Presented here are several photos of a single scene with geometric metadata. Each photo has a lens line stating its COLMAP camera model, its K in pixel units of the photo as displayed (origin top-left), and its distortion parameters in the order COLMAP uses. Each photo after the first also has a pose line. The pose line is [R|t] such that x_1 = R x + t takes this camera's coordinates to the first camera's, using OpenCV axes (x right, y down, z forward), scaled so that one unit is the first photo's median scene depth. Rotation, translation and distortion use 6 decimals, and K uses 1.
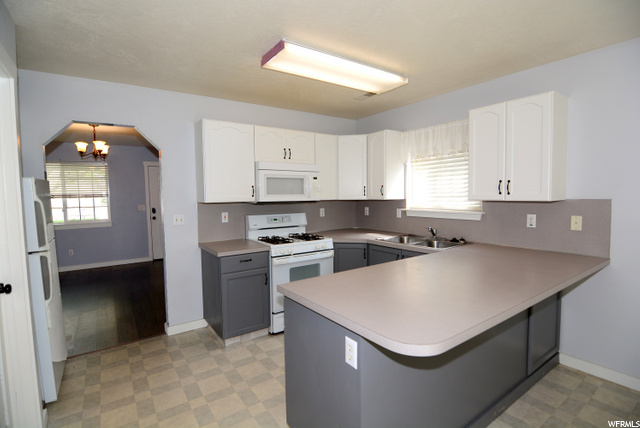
lens RADIAL K [[321.5, 0, 321.1], [0, 321.5, 215.0], [0, 0, 1]] dist [-0.001199, -0.000167]
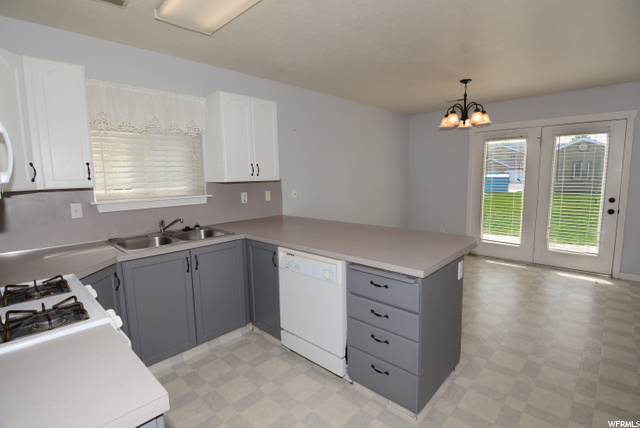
lens RADIAL K [[321.5, 0, 320.6], [0, 321.5, 216.4], [0, 0, 1]] dist [-0.001199, -0.000167]
pose [[-0.206813, -0.102592, 0.972987, -0.516720], [0.094272, 0.987770, 0.124189, -0.031460], [-0.973828, 0.117409, -0.194612, 0.792155]]
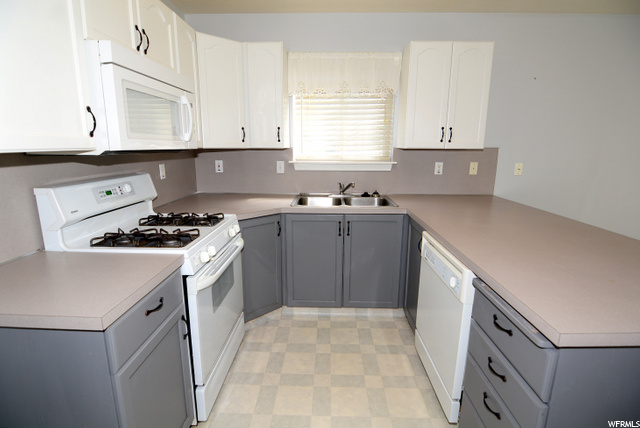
lens RADIAL K [[321.5, 0, 320.9], [0, 321.5, 217.5], [0, 0, 1]] dist [-0.001199, -0.000167]
pose [[0.584622, -0.163881, 0.794582, -0.371814], [0.041239, 0.984123, 0.172631, -0.018263], [-0.810257, -0.068156, 0.582098, 0.563387]]
